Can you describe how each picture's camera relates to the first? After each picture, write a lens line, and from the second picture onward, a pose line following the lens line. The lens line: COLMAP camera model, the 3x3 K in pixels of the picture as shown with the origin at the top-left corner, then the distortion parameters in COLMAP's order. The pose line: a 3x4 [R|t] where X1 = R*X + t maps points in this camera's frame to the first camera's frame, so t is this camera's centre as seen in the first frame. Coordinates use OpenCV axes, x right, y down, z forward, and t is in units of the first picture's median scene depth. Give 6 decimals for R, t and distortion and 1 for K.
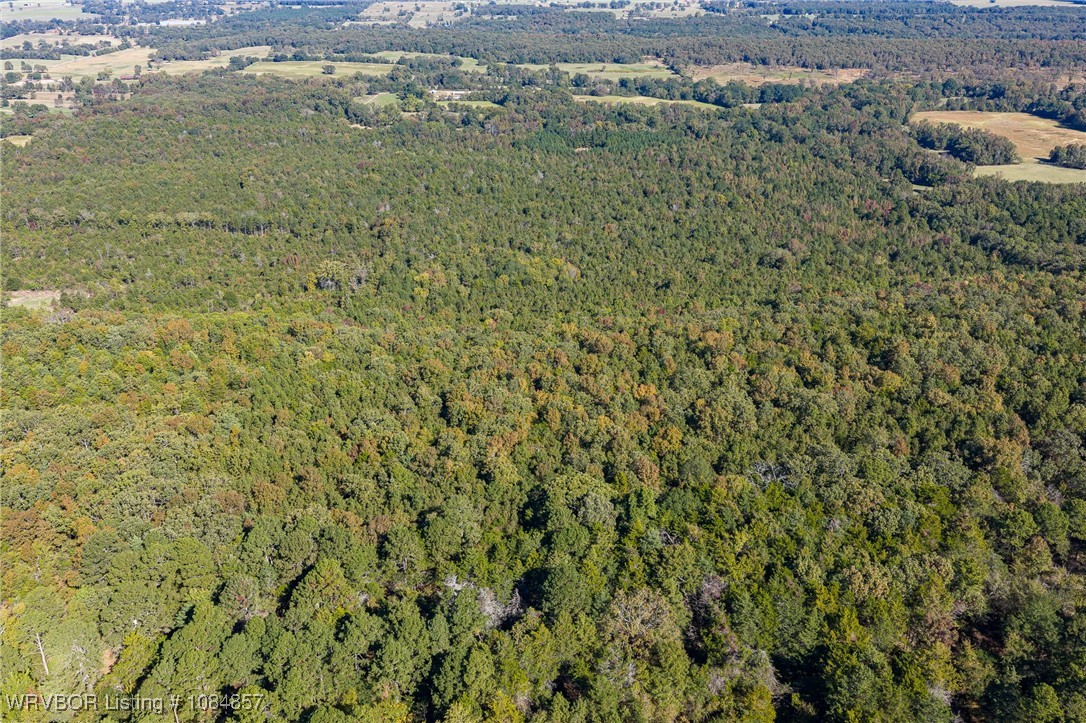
lens RADIAL K [[908.3, 0, 543.0], [0, 908.3, 361.5], [0, 0, 1]] dist [0.009577, -0.012379]
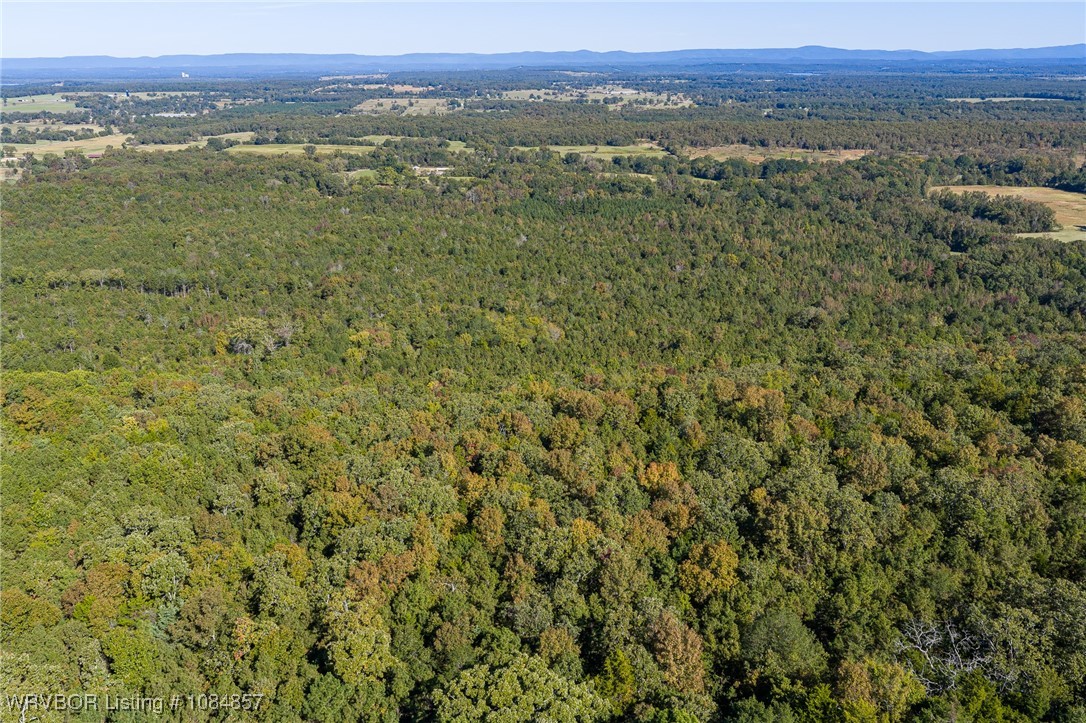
lens RADIAL K [[908.3, 0, 543.0], [0, 908.3, 361.5], [0, 0, 1]] dist [0.009577, -0.012379]
pose [[0.999989, 0.000466, 0.004629, 0.015477], [0.000036, 0.994169, -0.107834, 0.009800], [-0.004652, 0.107833, 0.994158, 0.178286]]
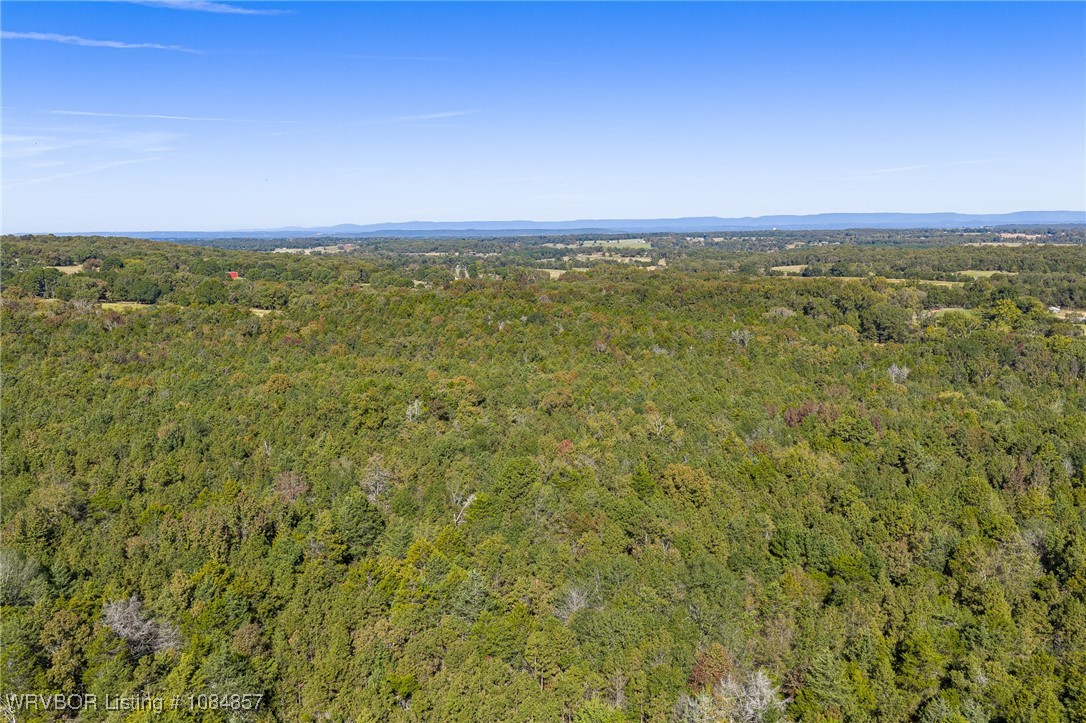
lens RADIAL K [[908.3, 0, 543.0], [0, 908.3, 361.5], [0, 0, 1]] dist [0.009577, -0.012379]
pose [[0.819859, 0.086022, -0.566067, -0.129165], [-0.236087, 0.951483, -0.197343, -0.195721], [0.521627, 0.295434, 0.800390, 0.907497]]
